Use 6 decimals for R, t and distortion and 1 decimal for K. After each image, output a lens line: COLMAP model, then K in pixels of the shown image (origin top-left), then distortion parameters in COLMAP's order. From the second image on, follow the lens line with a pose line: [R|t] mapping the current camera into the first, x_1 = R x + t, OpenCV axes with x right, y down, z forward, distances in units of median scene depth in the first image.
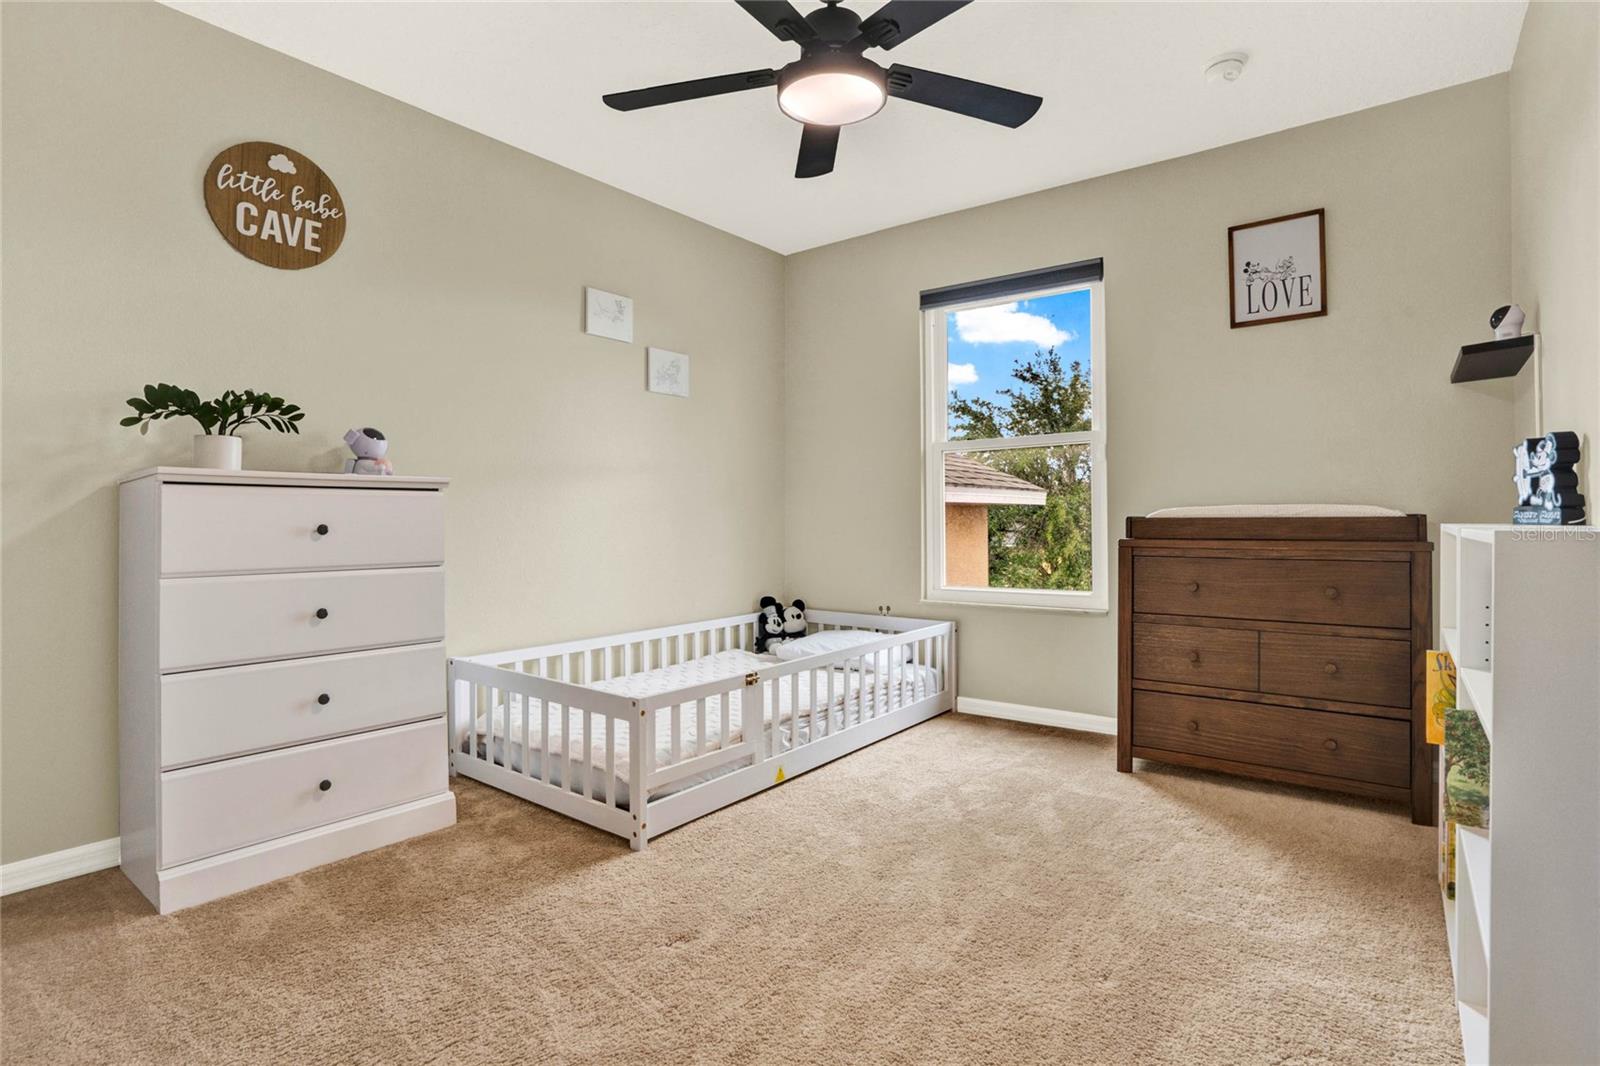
lens RADIAL K [[768.4, 0, 806.6], [0, 768.4, 536.2], [0, 0, 1]] dist [-0.012121, 0.000031]
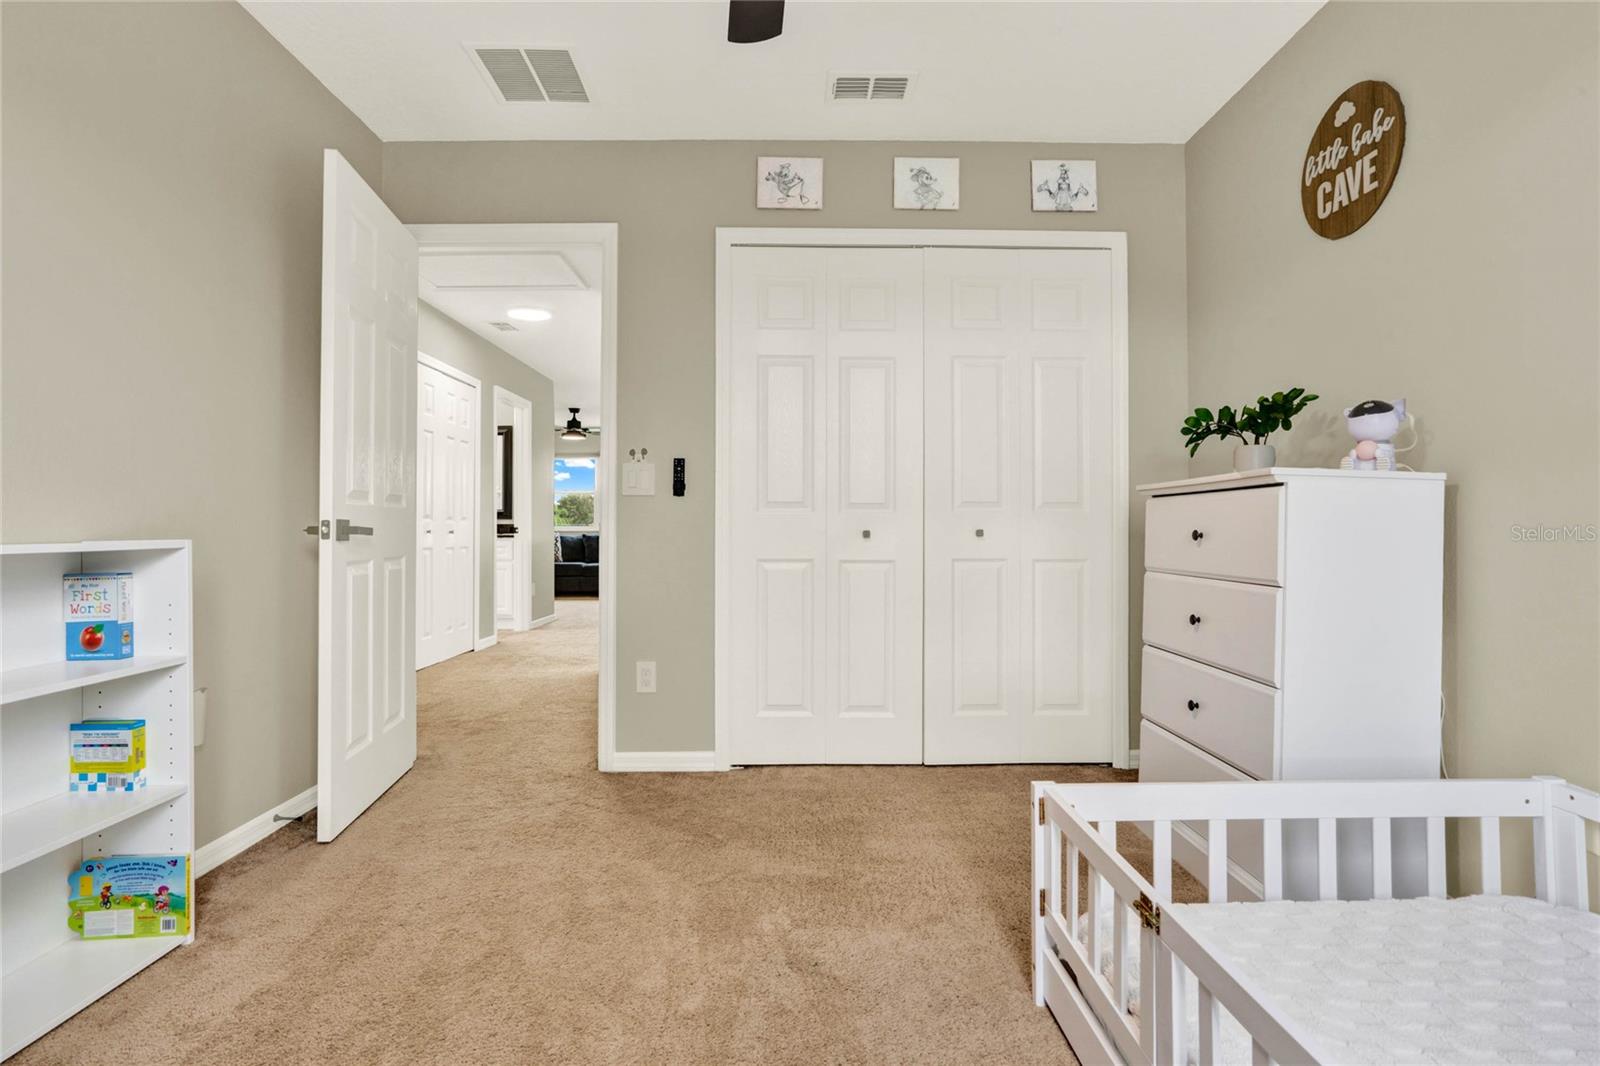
lens RADIAL K [[810.2, 0, 805.9], [0, 810.2, 545.3], [0, 0, 1]] dist [0.000481, -0.000153]
pose [[-0.766049, 0.016690, -0.642565, 0.384134], [-0.000053, 0.999661, 0.026028, -0.020232], [0.642782, 0.019973, -0.765789, 1.323730]]
